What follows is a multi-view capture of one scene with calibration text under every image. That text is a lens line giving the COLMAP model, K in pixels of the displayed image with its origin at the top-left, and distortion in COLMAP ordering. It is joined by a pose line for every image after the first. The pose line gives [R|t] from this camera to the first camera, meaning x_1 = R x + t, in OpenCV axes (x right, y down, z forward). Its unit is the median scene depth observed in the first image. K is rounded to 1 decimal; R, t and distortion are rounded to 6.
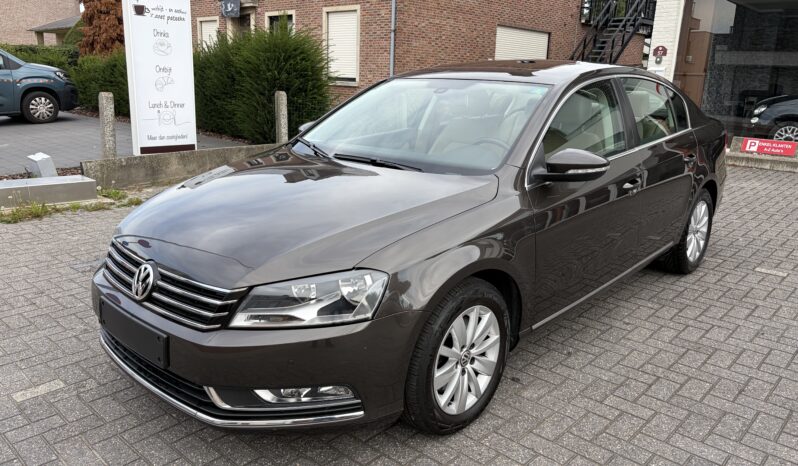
lens RADIAL K [[624.6, 0, 399.0], [0, 624.6, 233.0], [0, 0, 1]] dist [0.020998, -0.002797]
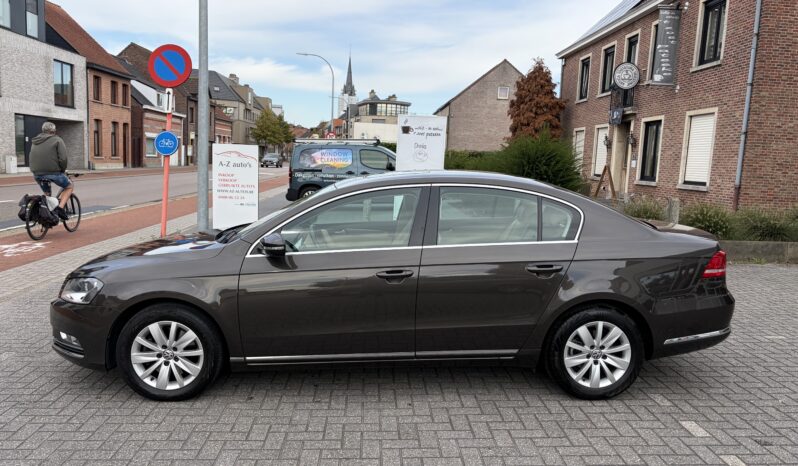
lens RADIAL K [[624.6, 0, 399.0], [0, 624.6, 233.0], [0, 0, 1]] dist [0.020998, -0.002797]
pose [[0.703219, 0.084466, -0.705939, 0.531825], [-0.191634, 0.978688, -0.073795, -0.031820], [0.684660, 0.187176, 0.704418, 0.074547]]
